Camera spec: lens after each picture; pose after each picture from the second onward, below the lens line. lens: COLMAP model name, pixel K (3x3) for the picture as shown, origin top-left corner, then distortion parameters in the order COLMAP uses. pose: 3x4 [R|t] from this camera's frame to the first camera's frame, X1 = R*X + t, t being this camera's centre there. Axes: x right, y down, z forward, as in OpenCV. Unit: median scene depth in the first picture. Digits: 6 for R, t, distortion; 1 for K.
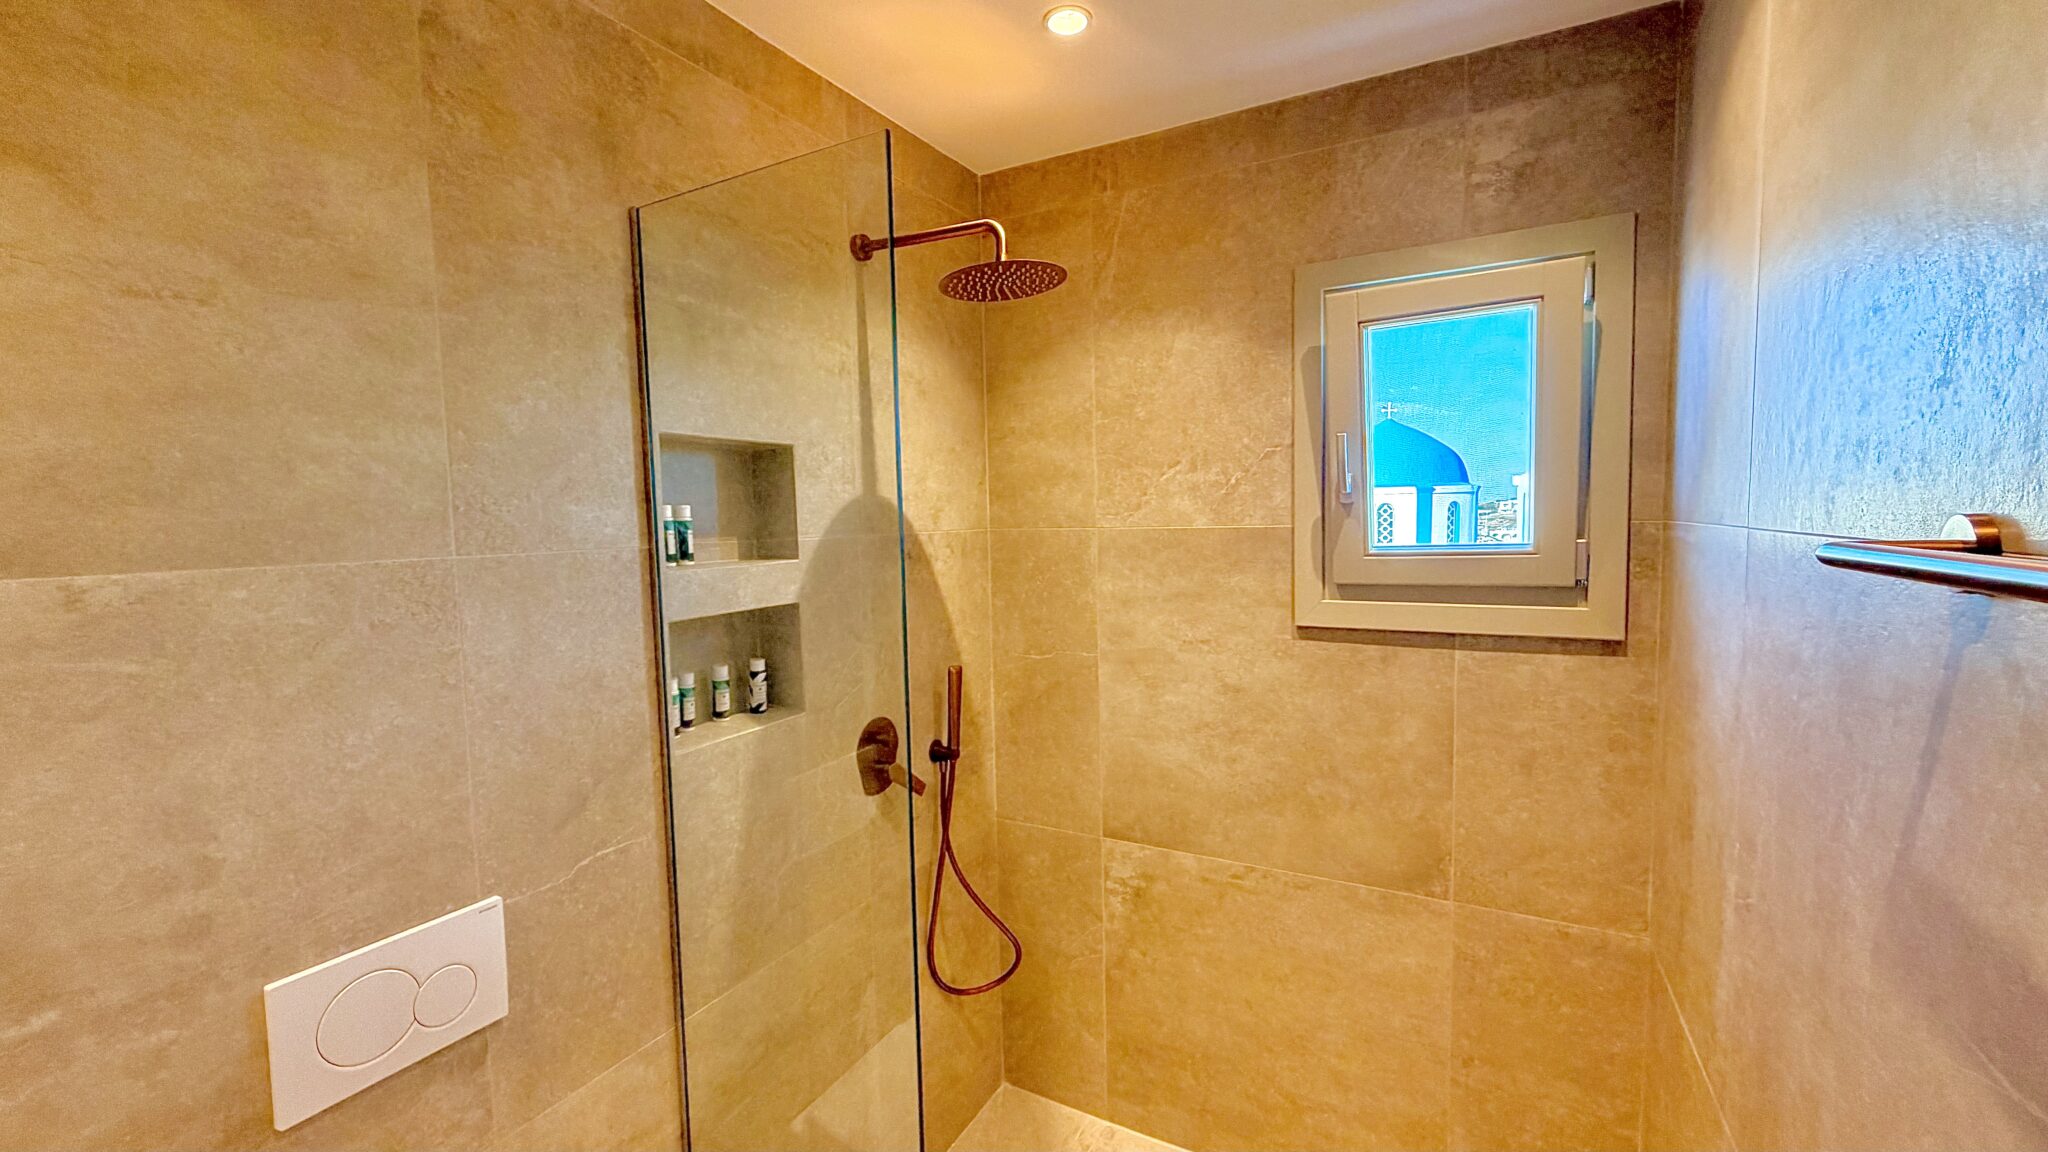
lens RADIAL K [[819.0, 0, 1022.3], [0, 819.0, 577.6], [0, 0, 1]] dist [0.002437, 0.000724]
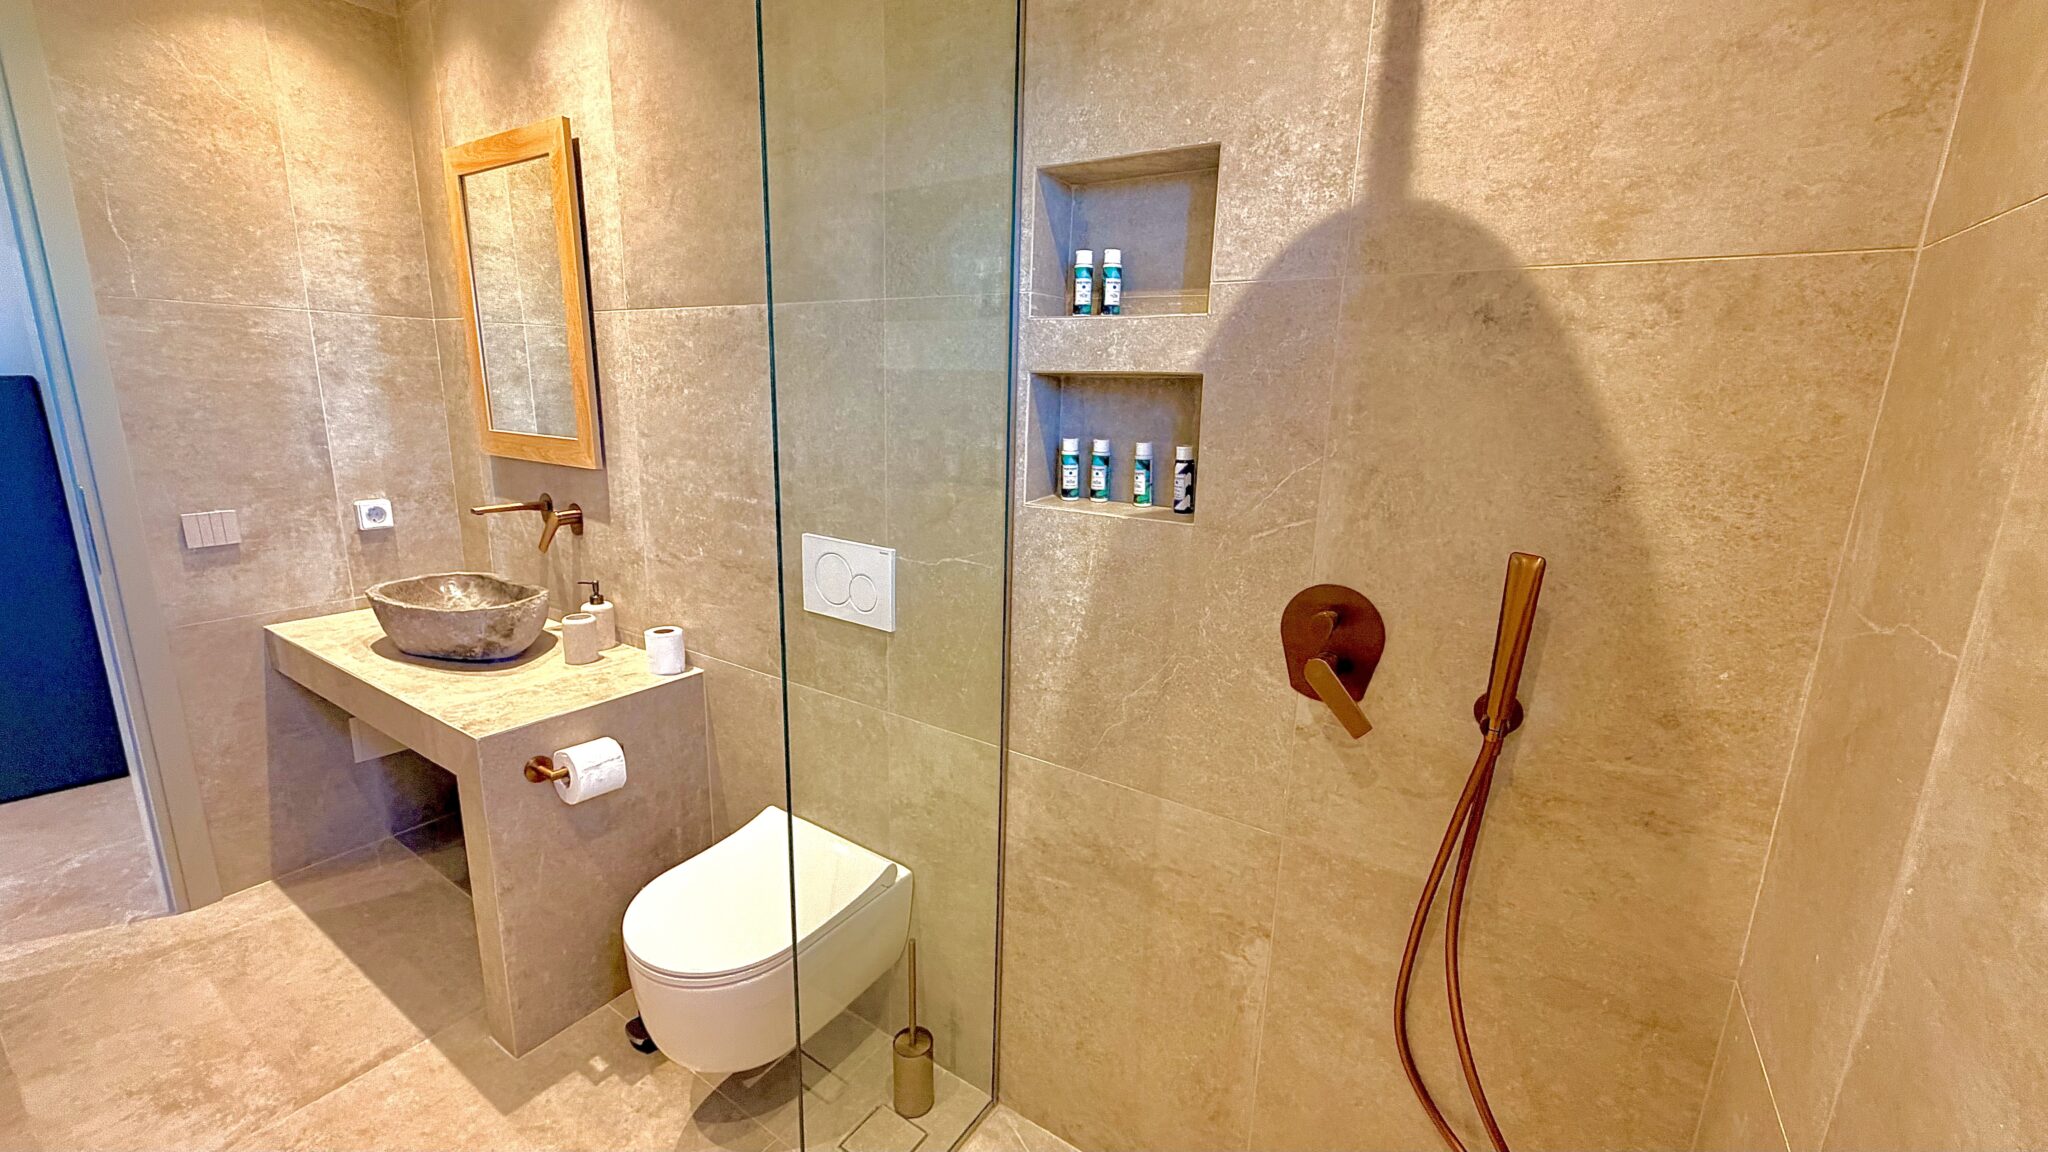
lens RADIAL K [[819.0, 0, 1022.3], [0, 819.0, 573.2], [0, 0, 1]] dist [0.002437, 0.000724]
pose [[-0.080887, 0.240053, -0.967384, 0.521676], [-0.101714, 0.963509, 0.247597, 0.038993], [0.991520, 0.118424, -0.053519, 0.939179]]
